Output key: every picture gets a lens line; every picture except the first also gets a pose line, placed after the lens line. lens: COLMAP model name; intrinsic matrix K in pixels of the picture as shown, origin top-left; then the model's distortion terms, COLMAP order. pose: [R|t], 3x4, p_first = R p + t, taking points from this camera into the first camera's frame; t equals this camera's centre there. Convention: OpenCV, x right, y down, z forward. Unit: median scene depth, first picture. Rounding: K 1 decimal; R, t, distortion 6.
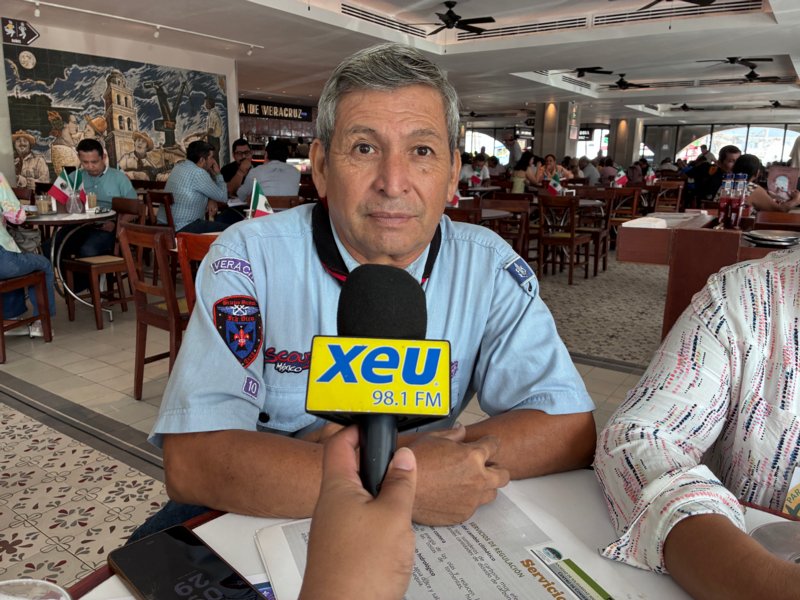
lens RADIAL K [[609.7, 0, 398.7], [0, 609.7, 302.5], [0, 0, 1]] dist [-0.010200, -0.018874]
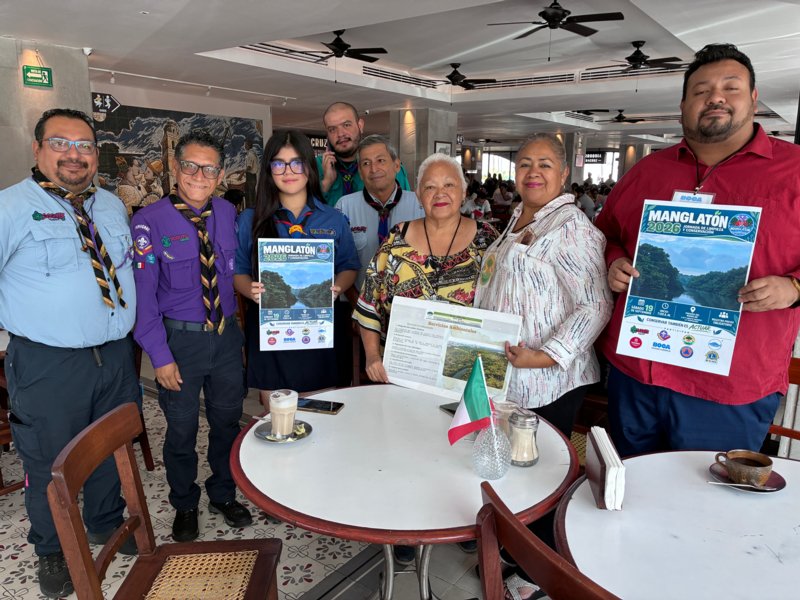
lens RADIAL K [[609.7, 0, 402.7], [0, 609.7, 298.1], [0, 0, 1]] dist [-0.010200, -0.018874]
pose [[0.999510, 0.005302, -0.030847, 0.019465], [-0.006224, 0.999535, -0.029866, -0.005507], [0.030674, 0.030044, 0.999078, -0.145393]]
